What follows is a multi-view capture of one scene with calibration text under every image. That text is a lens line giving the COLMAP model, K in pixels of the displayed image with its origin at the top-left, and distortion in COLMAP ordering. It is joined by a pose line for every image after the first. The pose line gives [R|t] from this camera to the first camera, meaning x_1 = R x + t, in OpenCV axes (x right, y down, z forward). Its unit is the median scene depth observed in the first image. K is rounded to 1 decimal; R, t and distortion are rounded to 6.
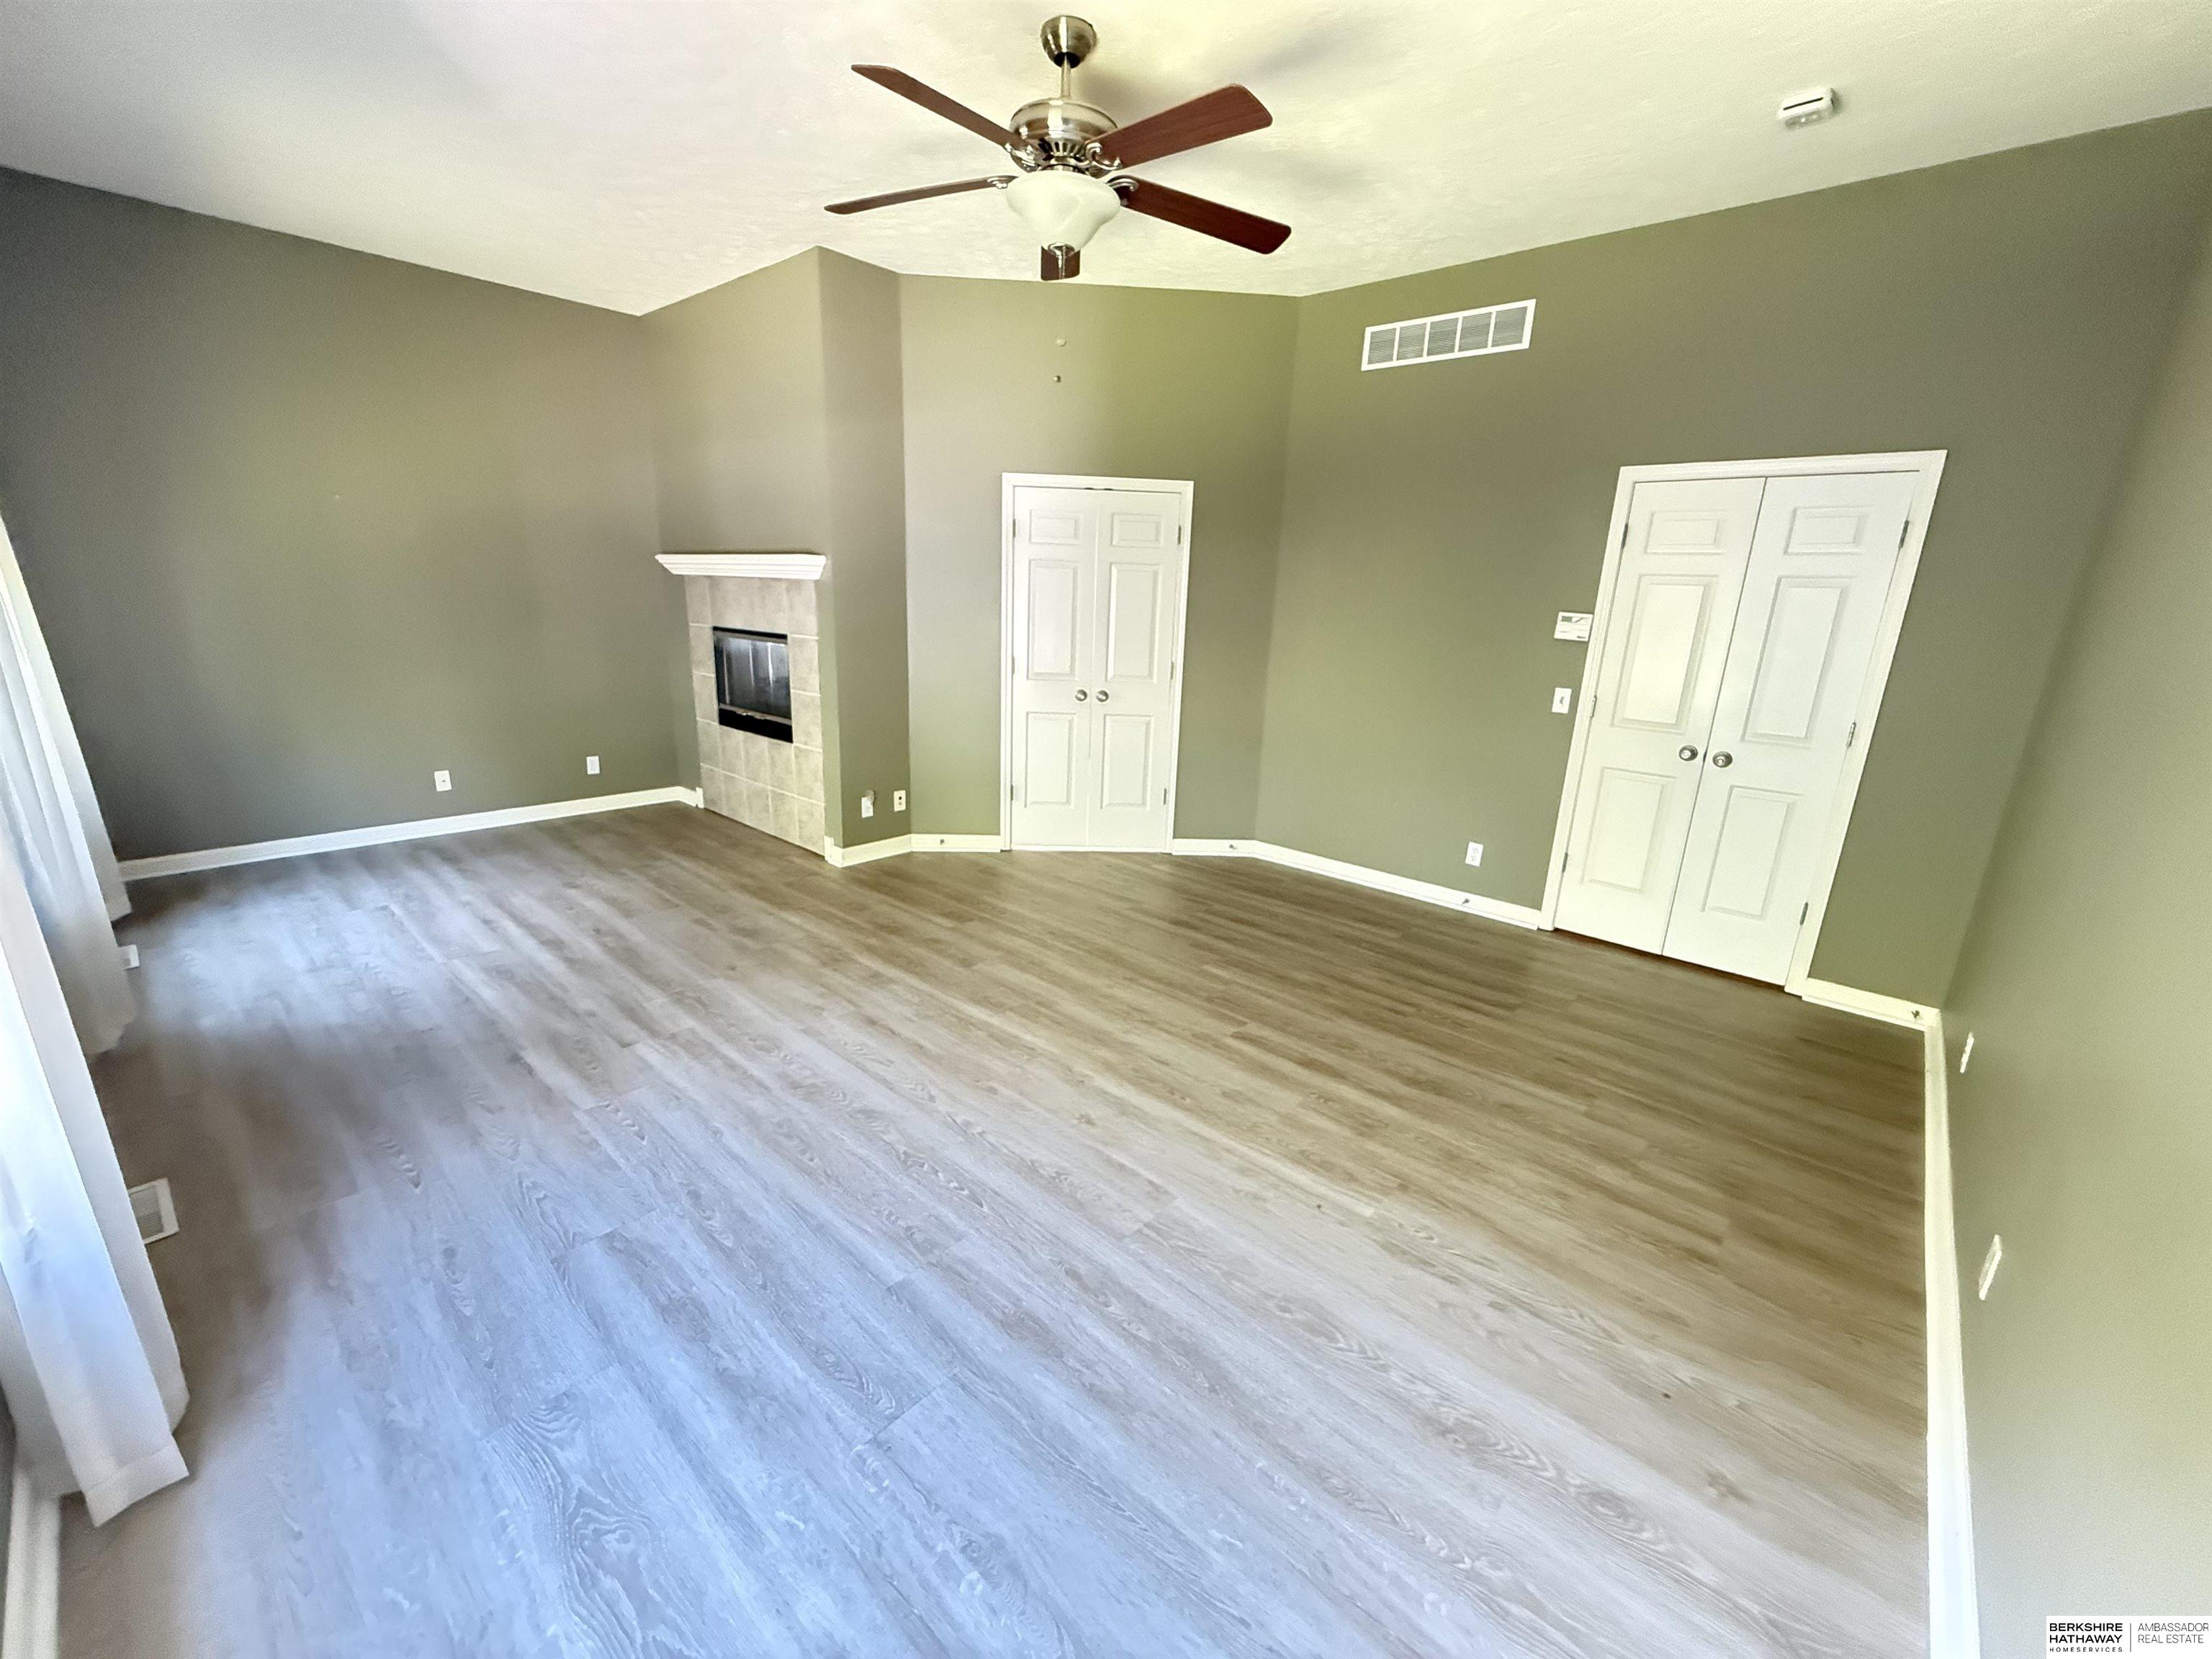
lens RADIAL K [[884.1, 0, 1096.9], [0, 884.1, 829.5], [0, 0, 1]] dist [-0.001955, 0.000828]
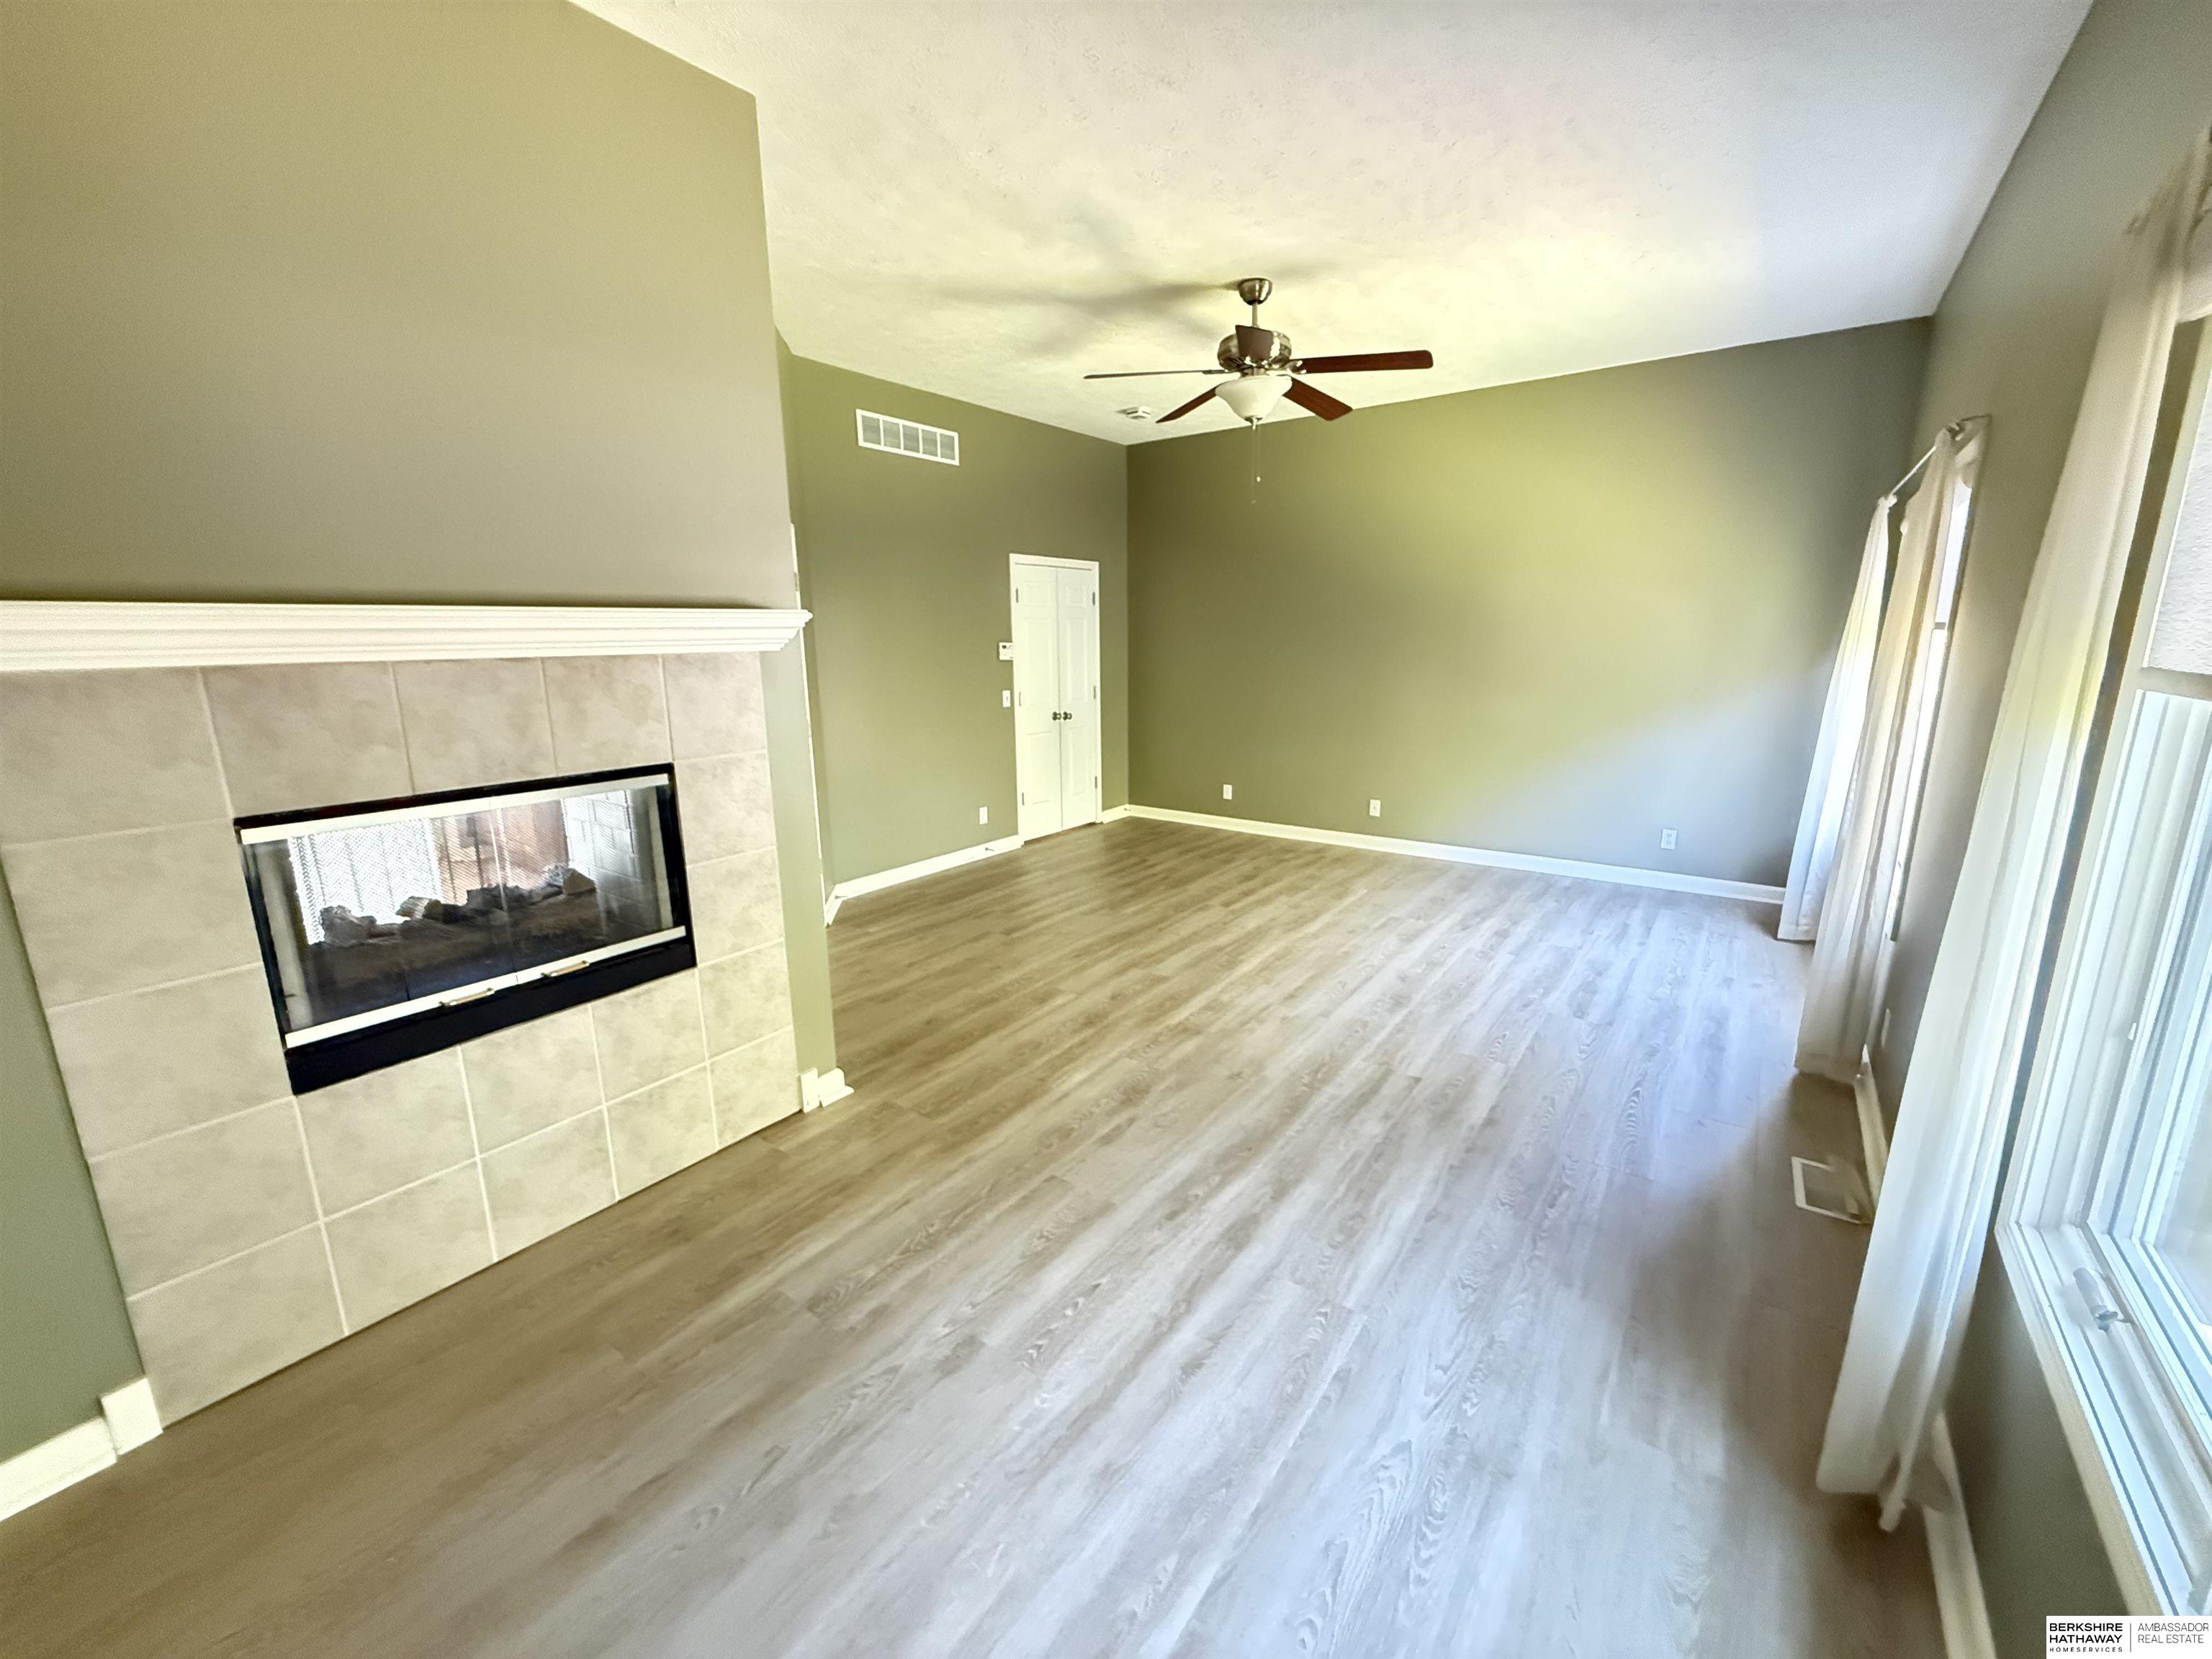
lens RADIAL K [[884.1, 0, 1102.3], [0, 884.1, 829.5], [0, 0, 1]] dist [-0.001955, 0.000828]
pose [[-0.096963, -0.251049, 0.963106, -1.191293], [0.268845, 0.925088, 0.268206, -0.347803], [-0.958290, 0.284933, -0.022206, 1.071033]]
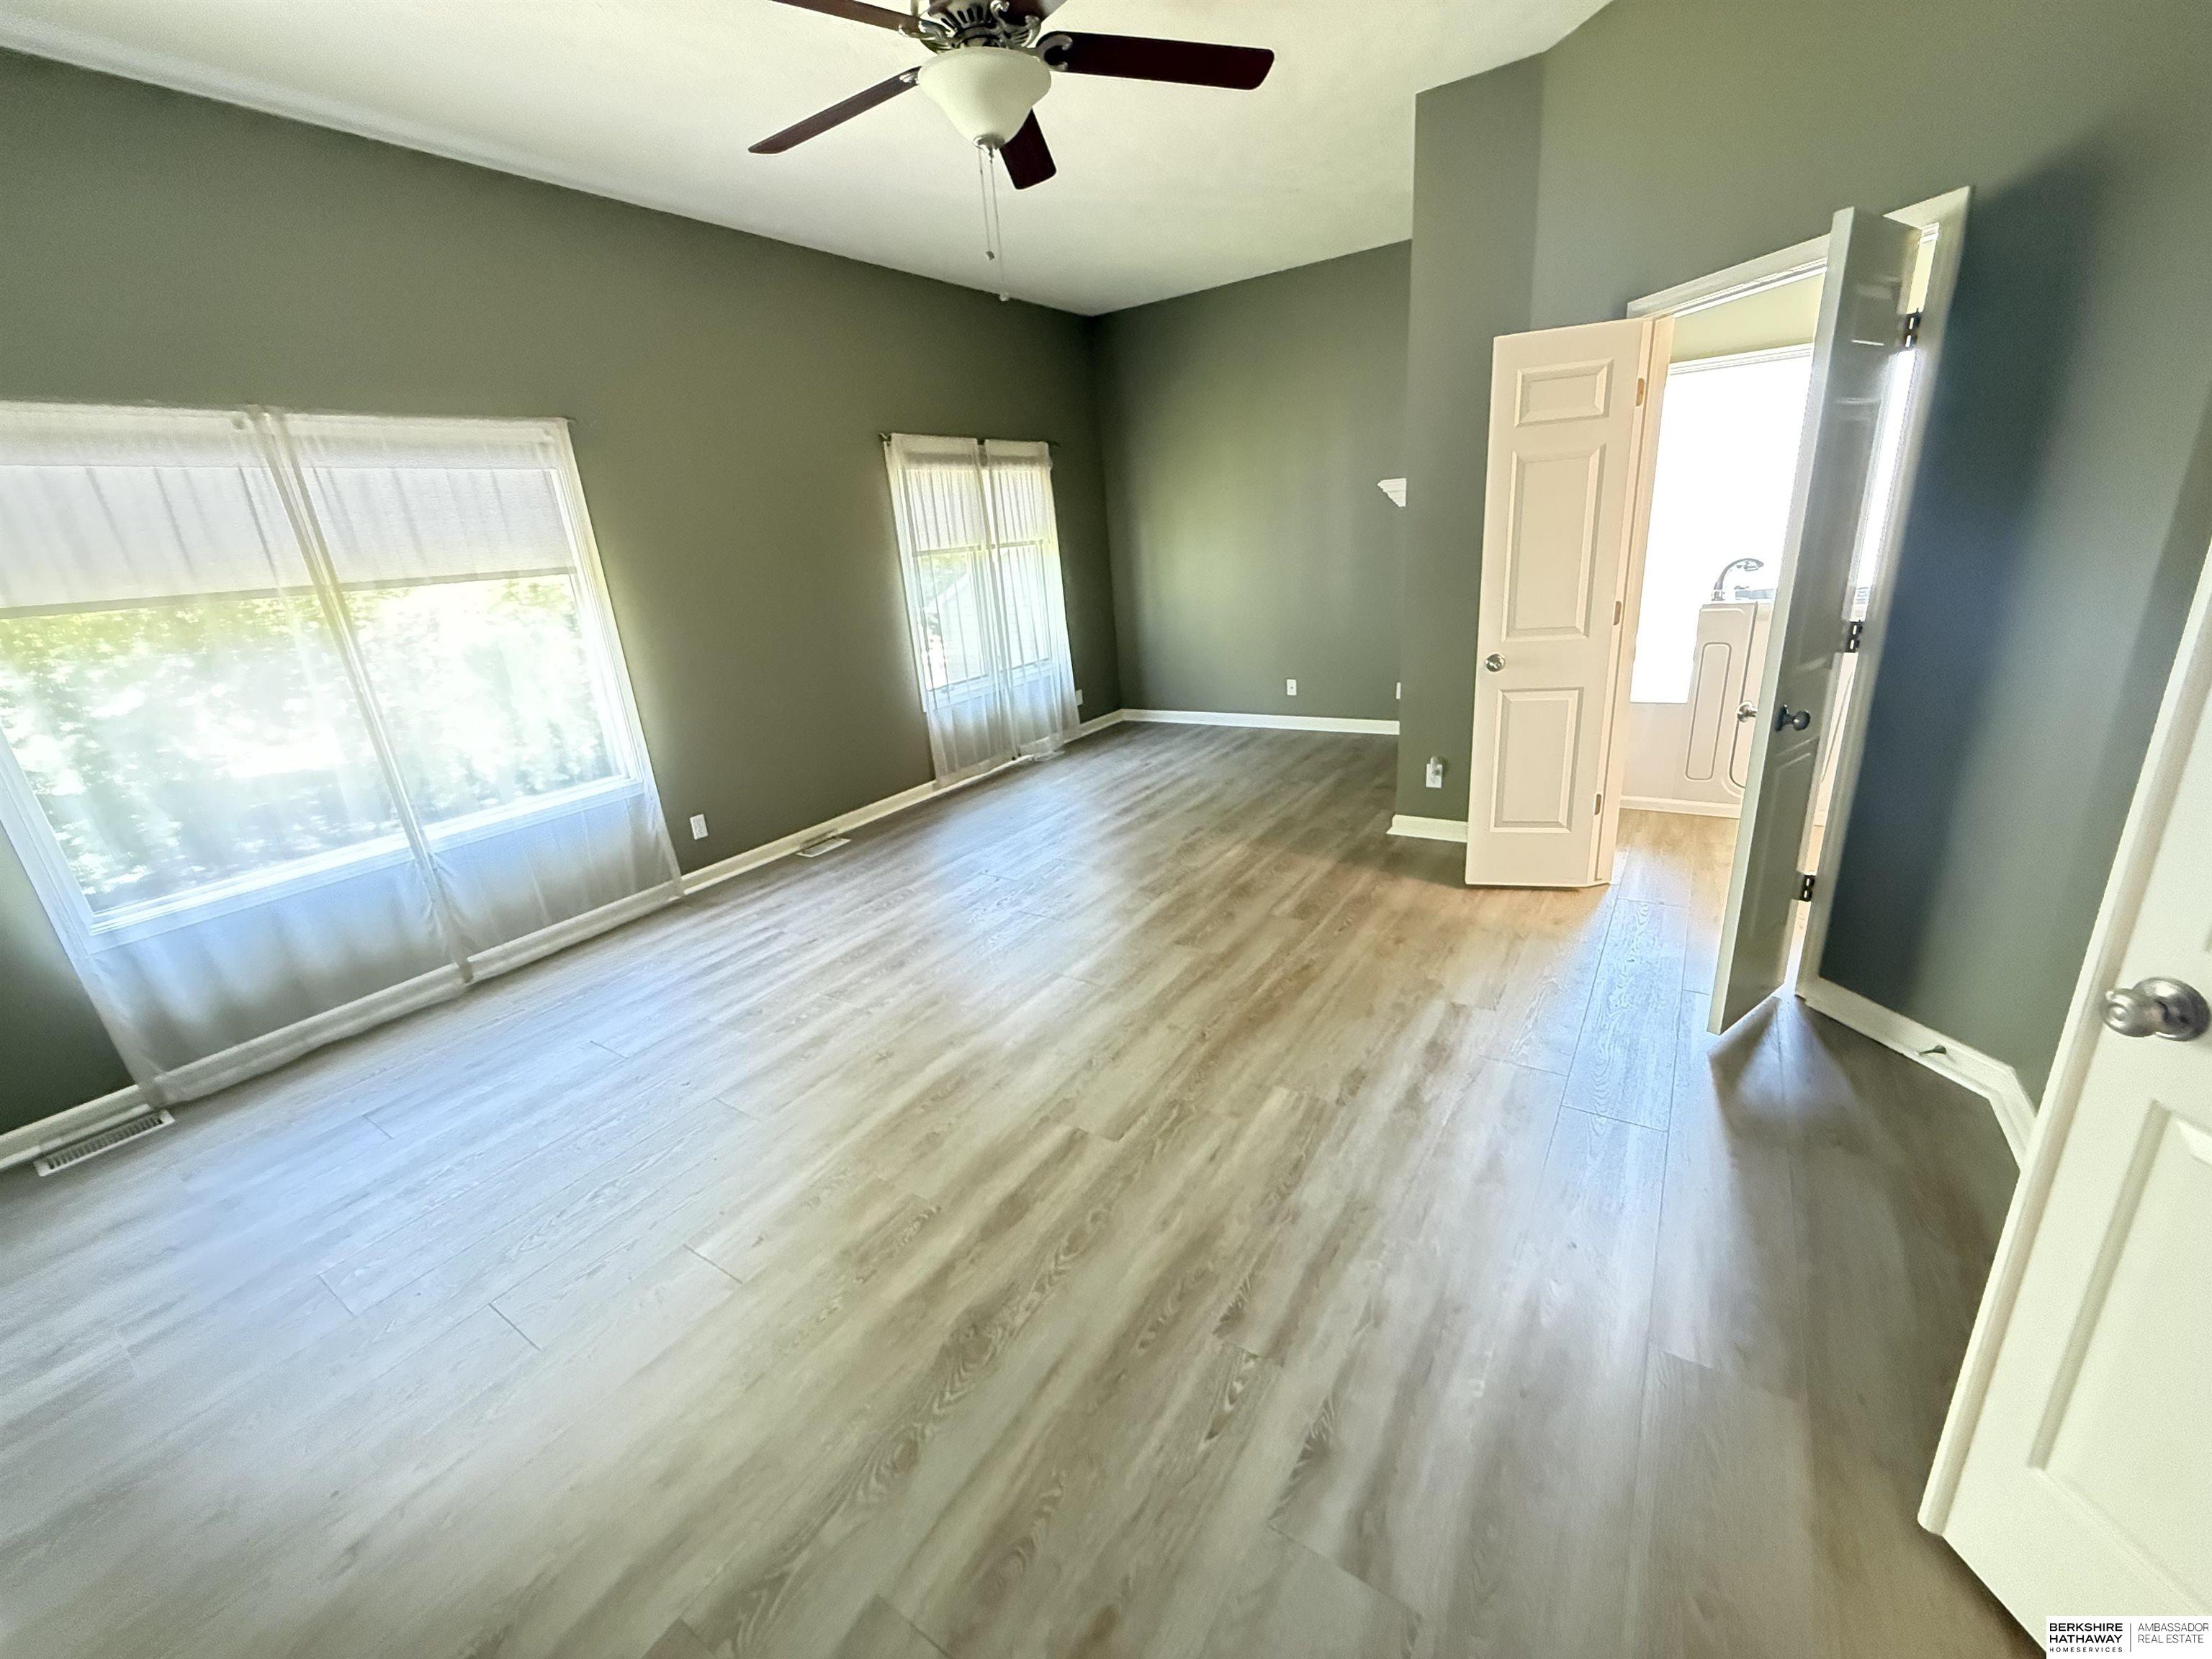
lens RADIAL K [[884.1, 0, 1098.3], [0, 884.1, 825.7], [0, 0, 1]] dist [-0.001955, 0.000828]
pose [[0.141322, 0.265862, -0.953596, 0.710429], [-0.175139, 0.954784, 0.240238, -0.175872], [0.974348, 0.133061, 0.181495, 0.748109]]
